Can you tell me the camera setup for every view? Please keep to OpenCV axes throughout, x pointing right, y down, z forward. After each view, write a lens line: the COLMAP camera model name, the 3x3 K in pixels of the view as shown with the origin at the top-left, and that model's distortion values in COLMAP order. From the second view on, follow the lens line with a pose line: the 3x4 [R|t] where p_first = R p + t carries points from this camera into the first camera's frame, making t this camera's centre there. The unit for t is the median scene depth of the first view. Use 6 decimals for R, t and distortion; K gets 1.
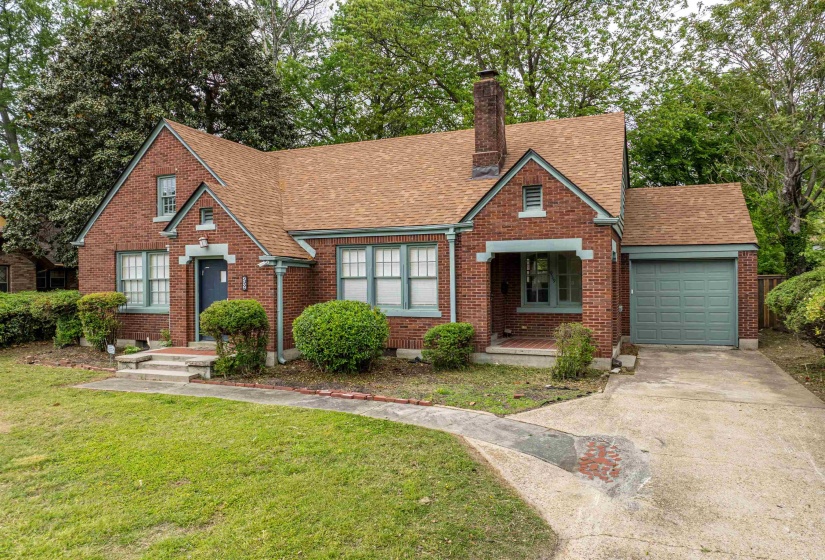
lens RADIAL K [[573.5, 0, 411.7], [0, 573.5, 284.8], [0, 0, 1]] dist [-0.001497, 0.002998]
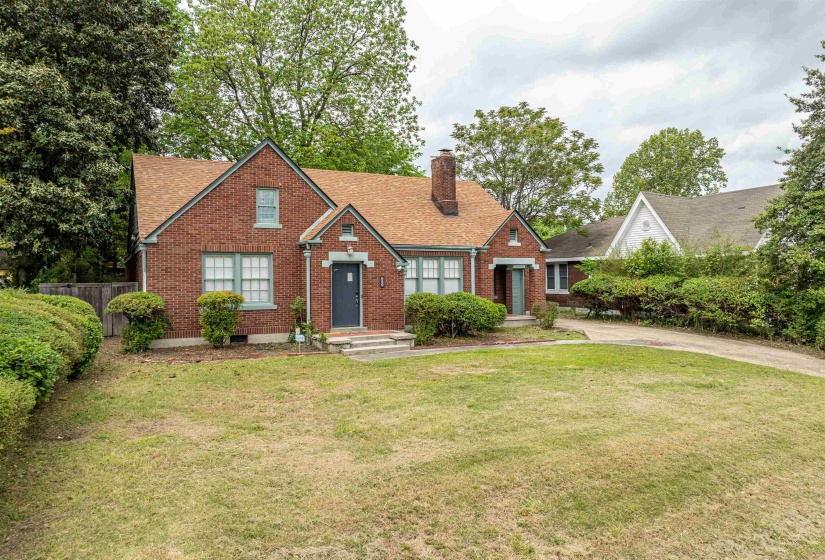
lens RADIAL K [[573.5, 0, 411.7], [0, 573.5, 284.8], [0, 0, 1]] dist [-0.001497, 0.002998]
pose [[0.641776, -0.004384, 0.766879, -1.268987], [0.010248, 0.999943, -0.002860, 0.008800], [-0.766823, 0.009694, 0.641785, 0.061660]]
